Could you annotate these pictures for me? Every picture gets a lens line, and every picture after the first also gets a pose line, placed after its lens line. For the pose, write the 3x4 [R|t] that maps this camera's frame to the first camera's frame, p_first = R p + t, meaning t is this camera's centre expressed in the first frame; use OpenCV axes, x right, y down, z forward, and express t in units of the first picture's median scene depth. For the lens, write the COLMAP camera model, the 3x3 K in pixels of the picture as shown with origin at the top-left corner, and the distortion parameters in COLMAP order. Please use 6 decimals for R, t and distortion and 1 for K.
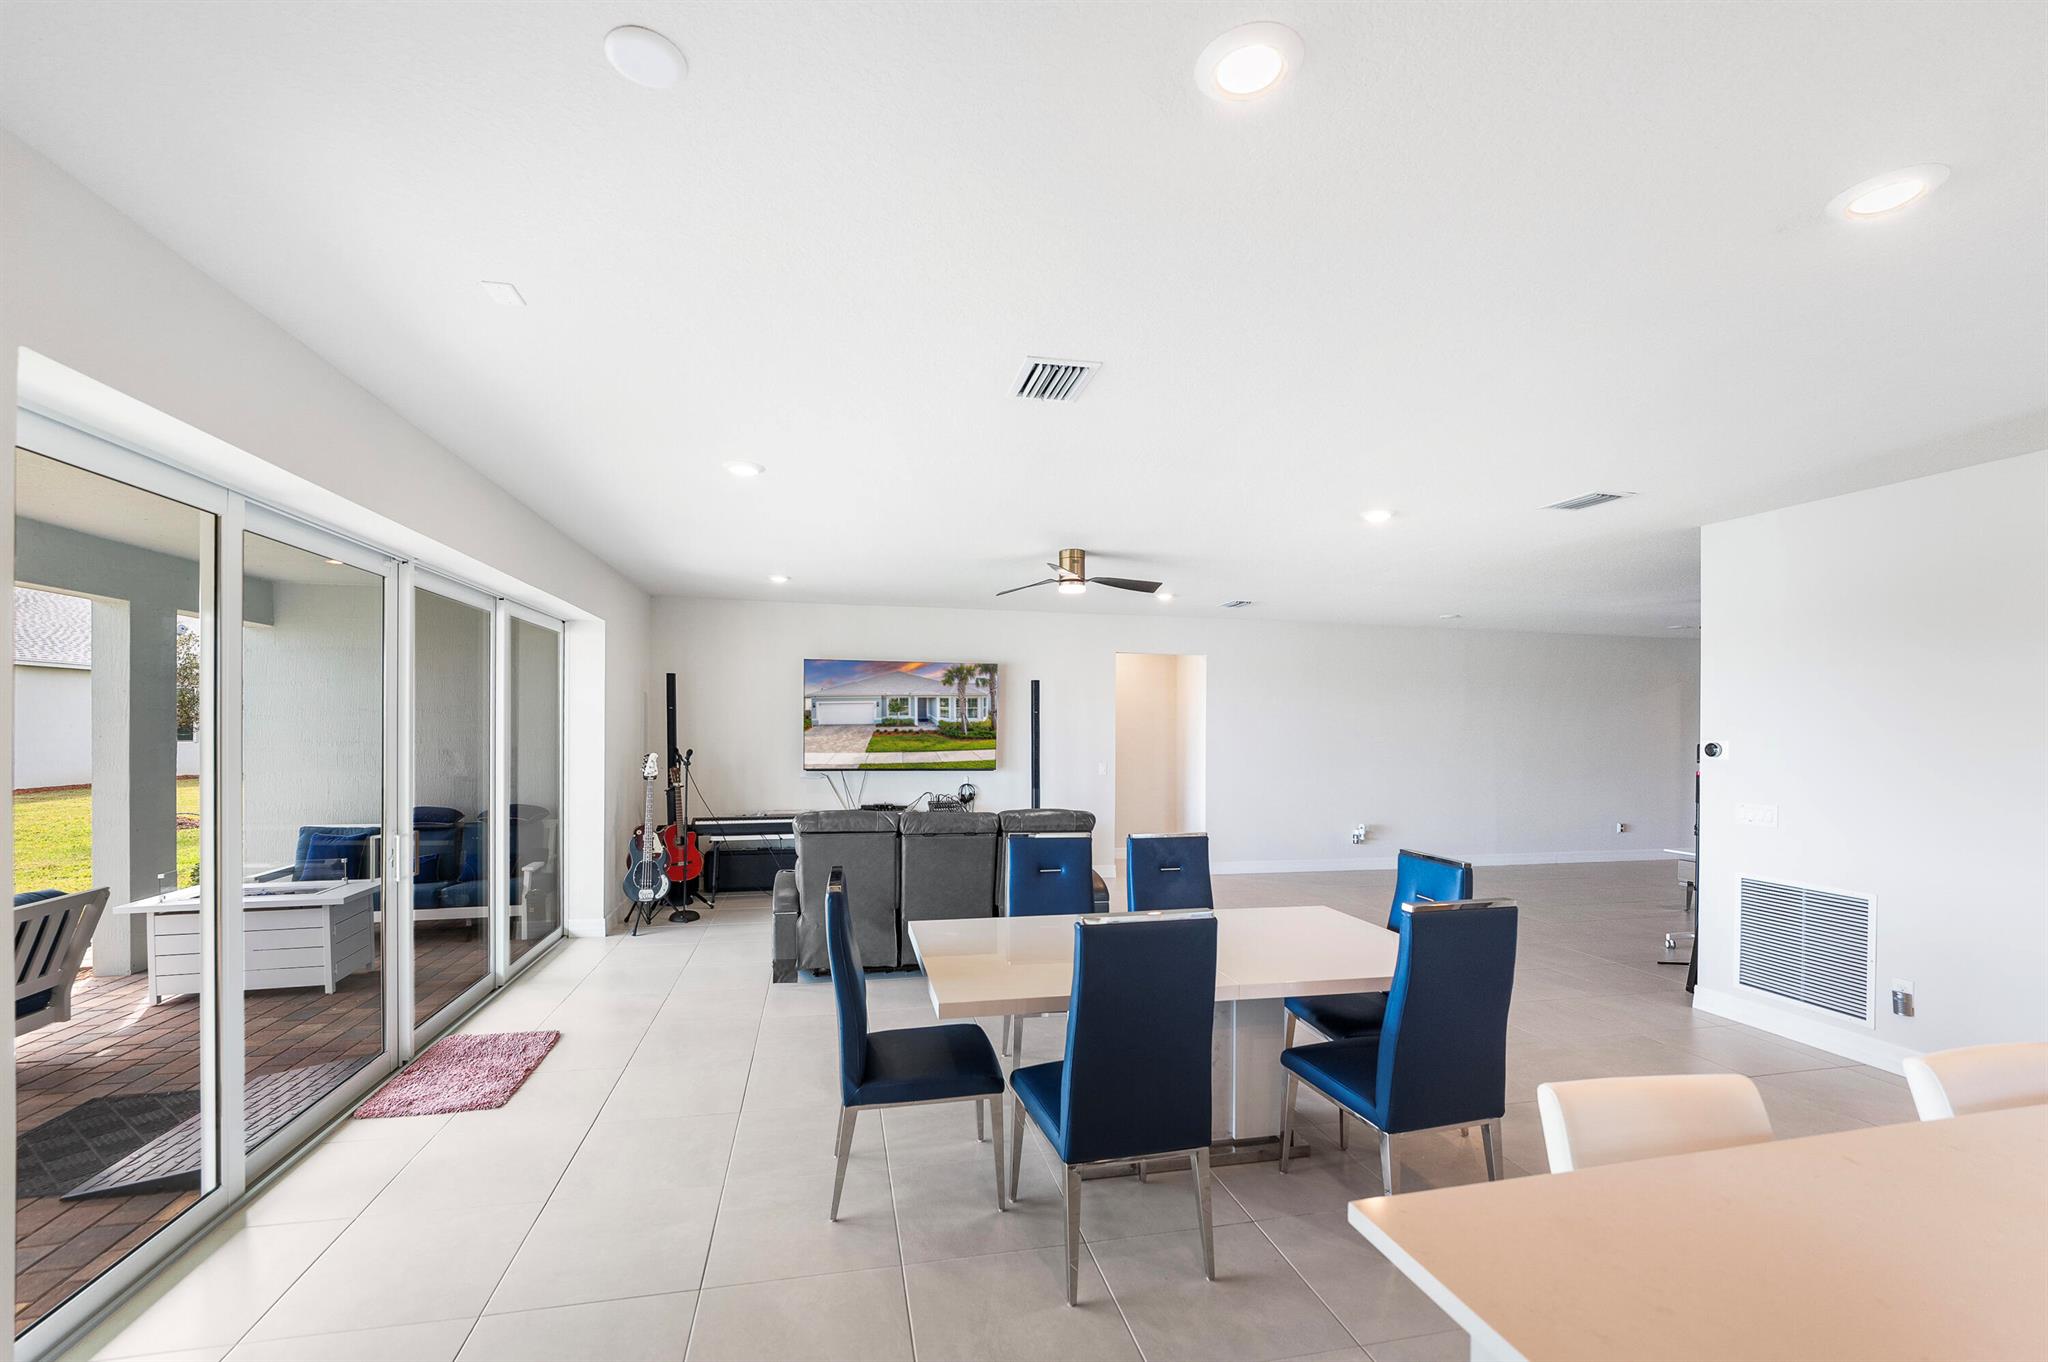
lens RADIAL K [[866.6, 0, 1014.9], [0, 866.6, 734.8], [0, 0, 1]] dist [-0.007151, -0.000174]
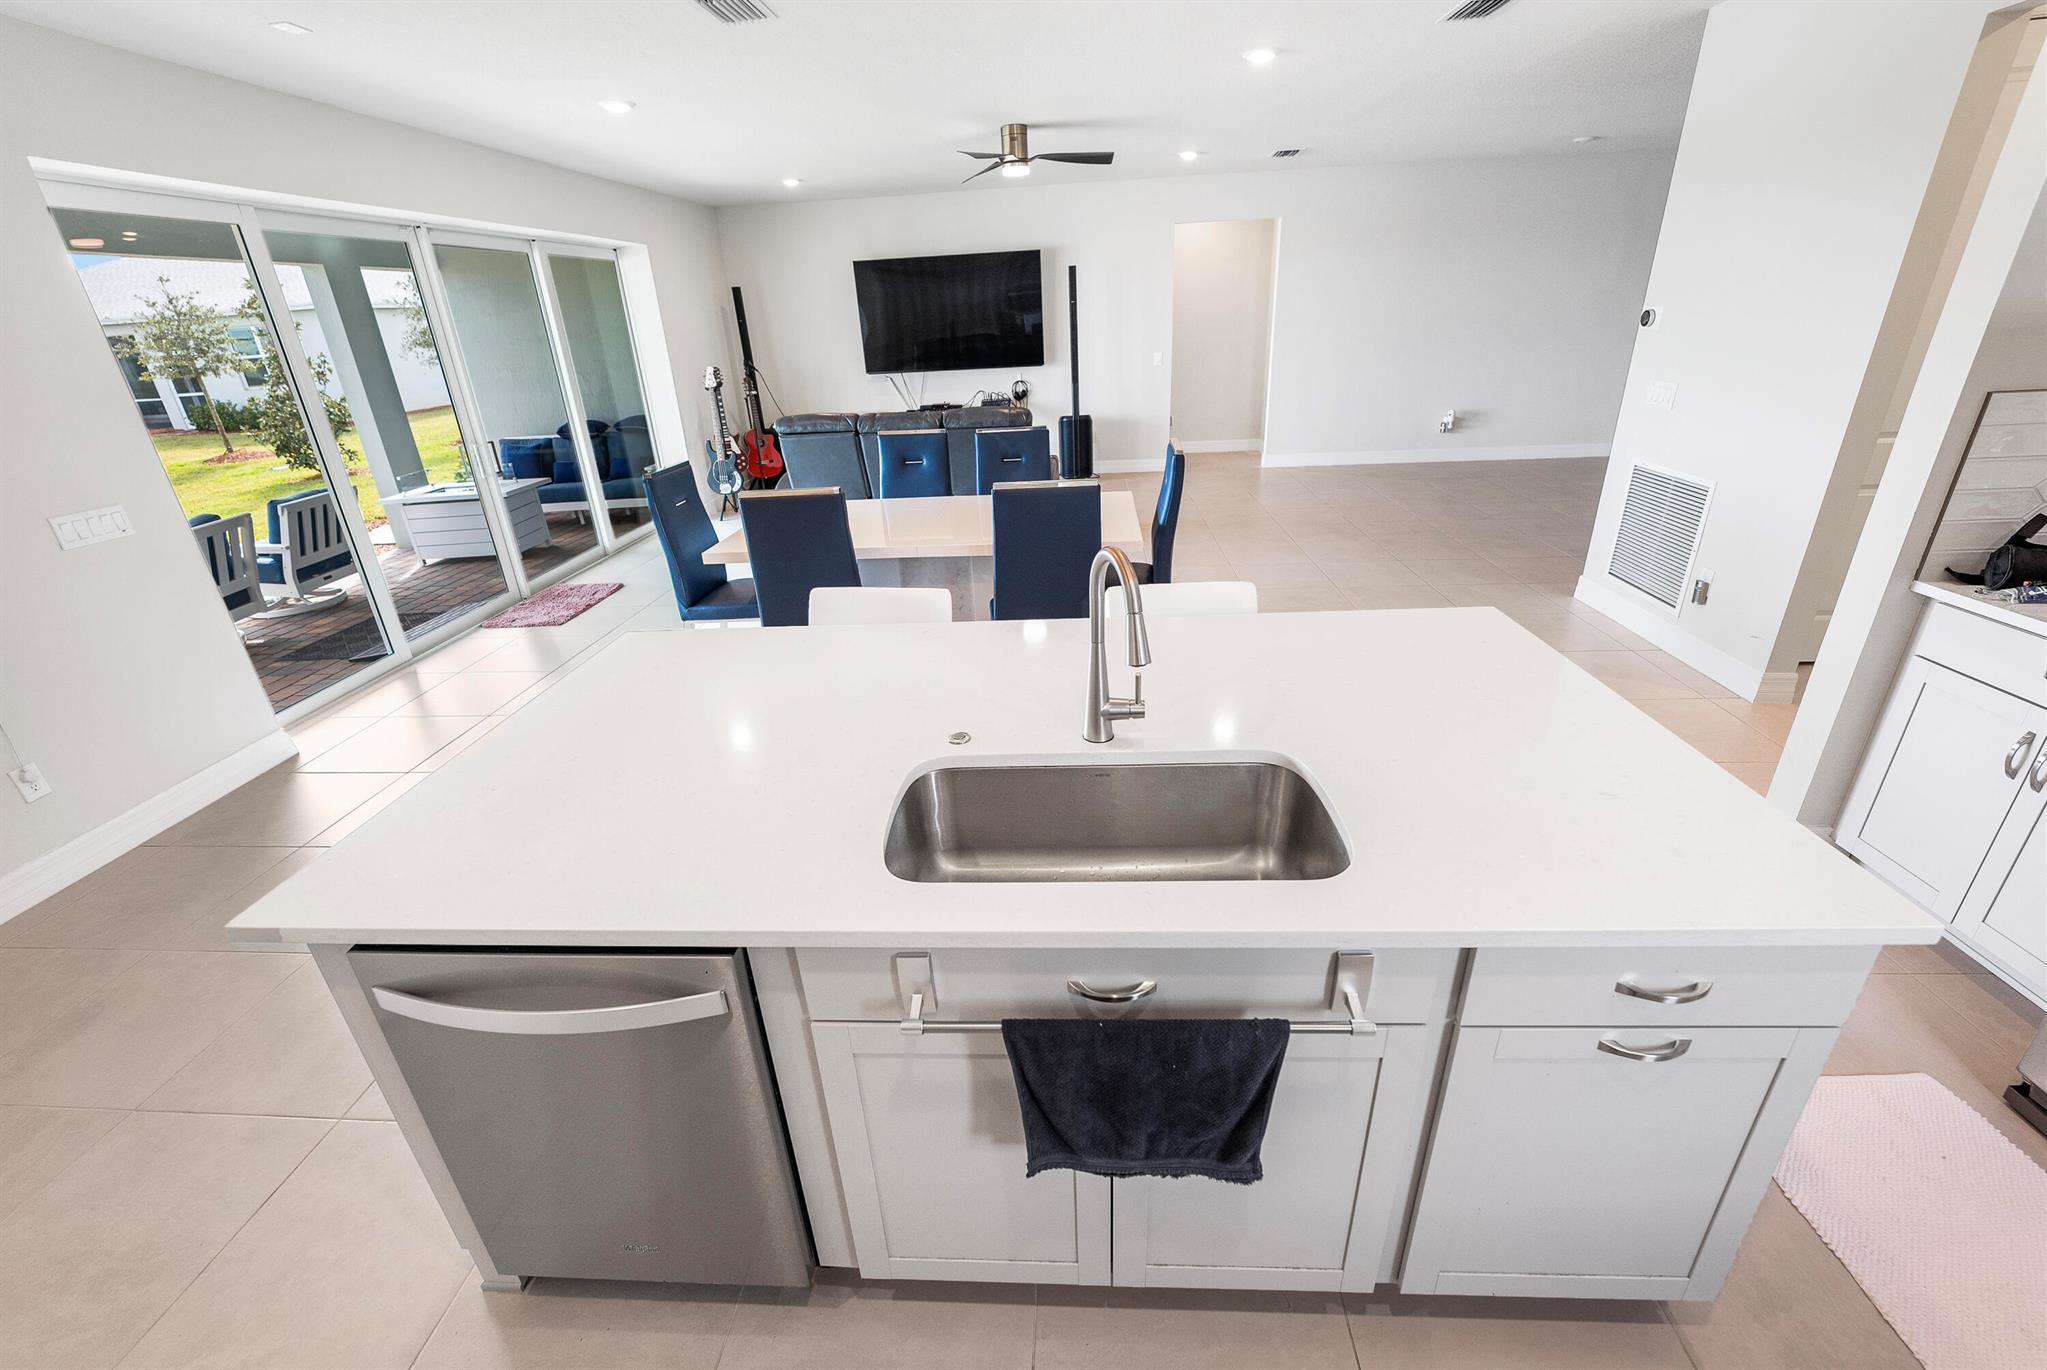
lens RADIAL K [[871.1, 0, 1011.5], [0, 871.1, 715.7], [0, 0, 1]] dist [-0.017077, 0.000239]
pose [[0.955033, 0.071157, -0.287834, 0.419708], [0.055651, 0.910502, 0.409742, -0.008037], [0.291229, -0.407335, 0.865600, -0.115947]]
